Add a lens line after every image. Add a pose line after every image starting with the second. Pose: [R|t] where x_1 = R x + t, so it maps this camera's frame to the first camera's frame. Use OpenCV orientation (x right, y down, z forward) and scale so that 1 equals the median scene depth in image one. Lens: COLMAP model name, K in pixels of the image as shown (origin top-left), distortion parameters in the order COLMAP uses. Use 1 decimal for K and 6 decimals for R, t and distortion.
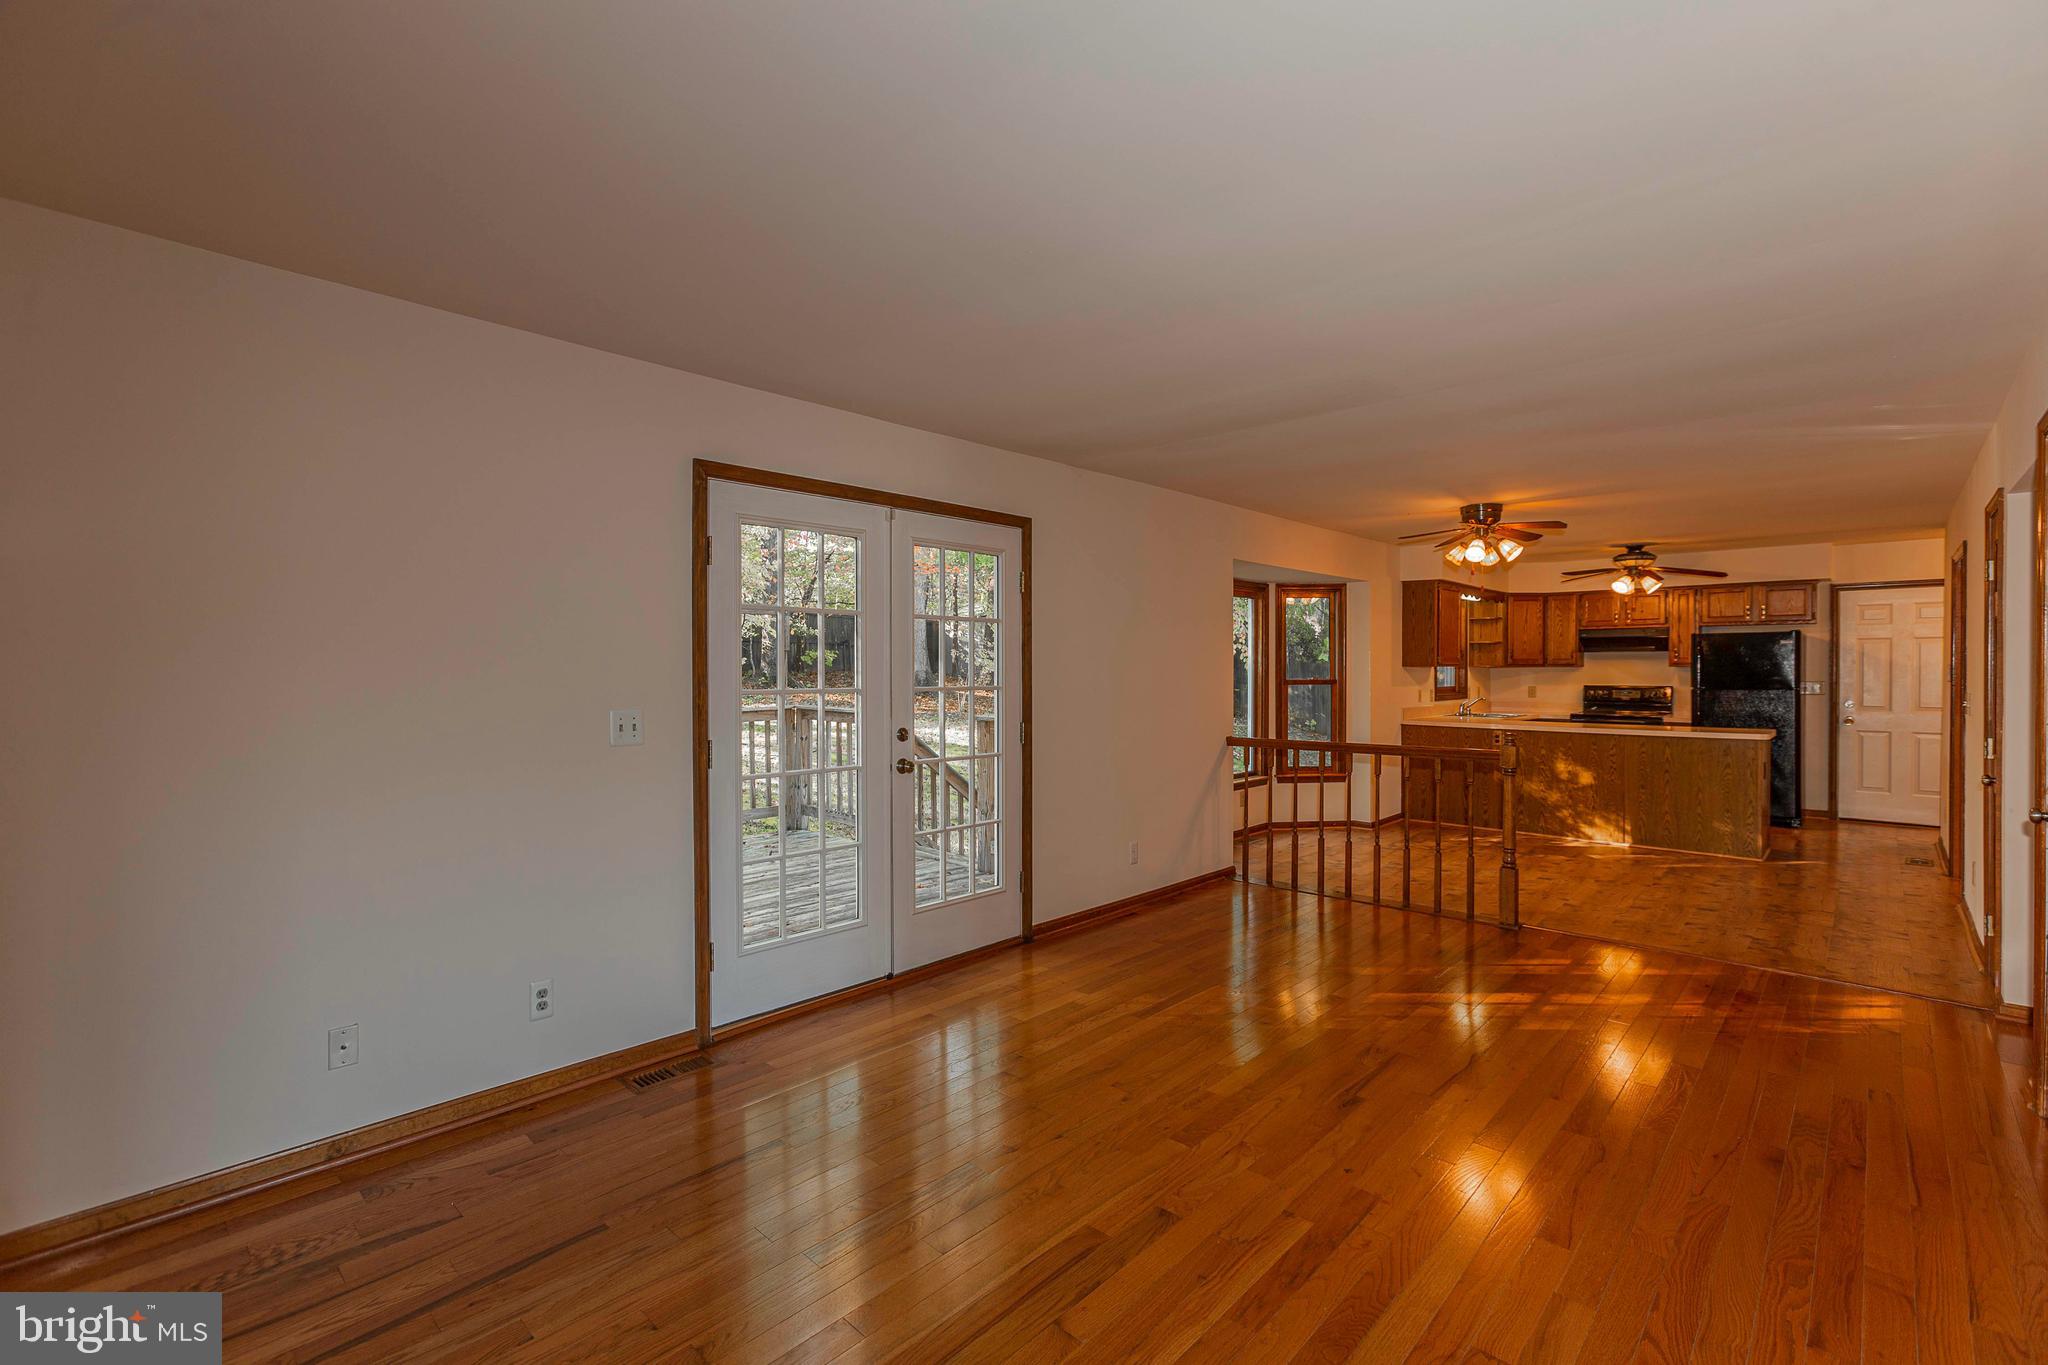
lens RADIAL K [[904.8, 0, 1032.1], [0, 904.8, 676.4], [0, 0, 1]] dist [-0.001862, 0.000261]
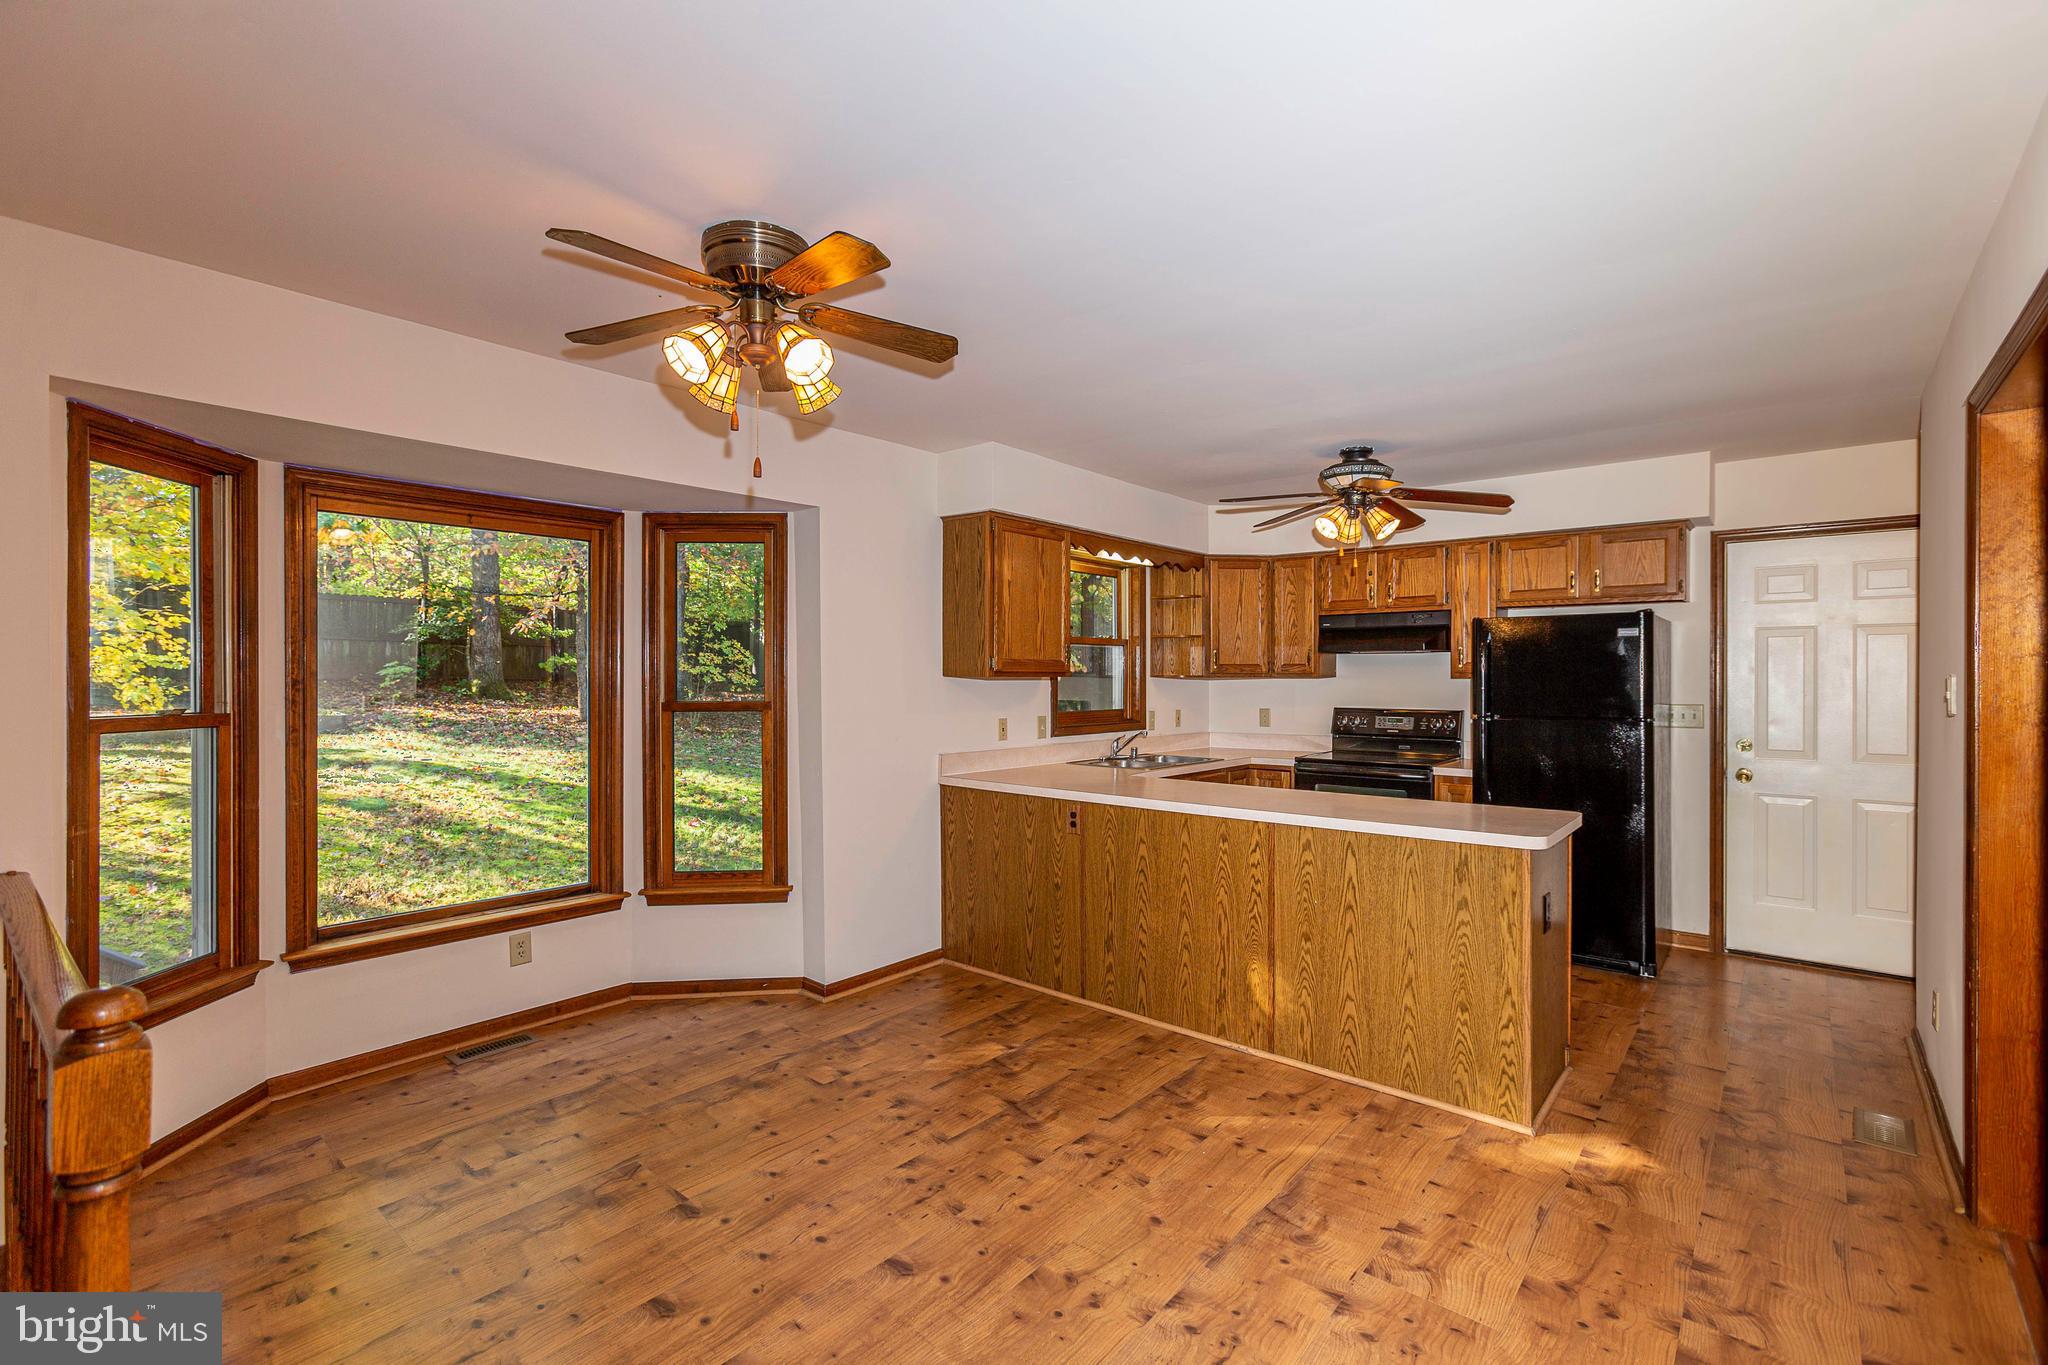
lens RADIAL K [[904.8, 0, 1032.1], [0, 904.8, 676.4], [0, 0, 1]] dist [-0.001862, 0.000261]
pose [[0.998800, 0.000594, 0.048974, 0.429777], [-0.000088, 0.999947, -0.010338, -0.005420], [-0.048977, 0.010322, 0.998747, 0.454949]]
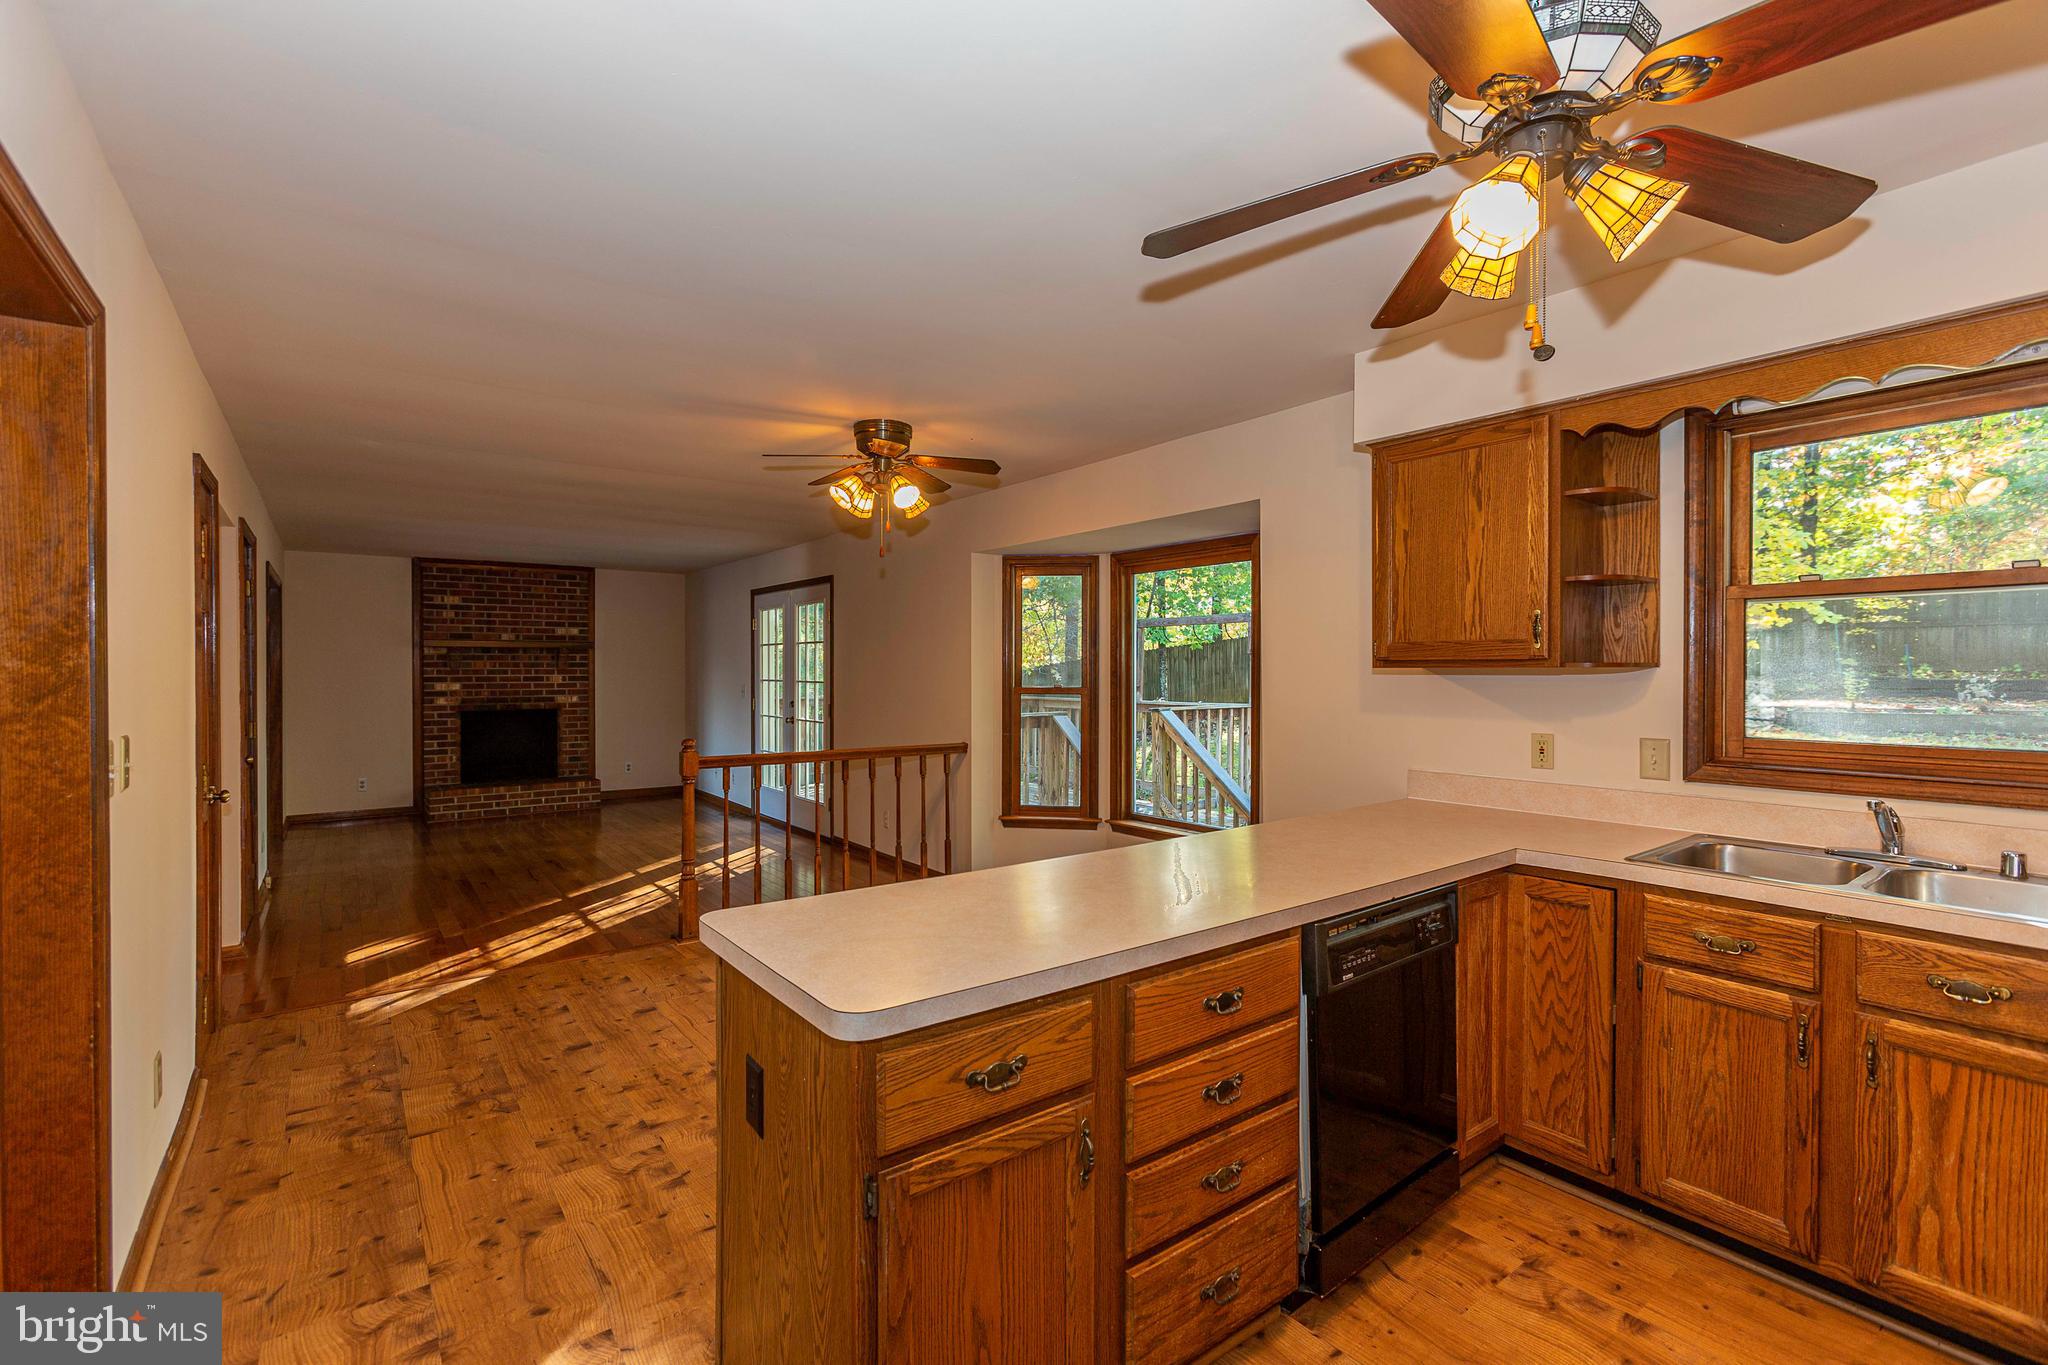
lens RADIAL K [[916.1, 0, 1023.1], [0, 916.1, 678.3], [0, 0, 1]] dist [0.000969, 0.000851]
pose [[-0.175046, 0.009286, -0.984516, 0.839396], [-0.008888, 0.999900, 0.011011, -0.008822], [0.984520, 0.010678, -0.174946, 0.898332]]
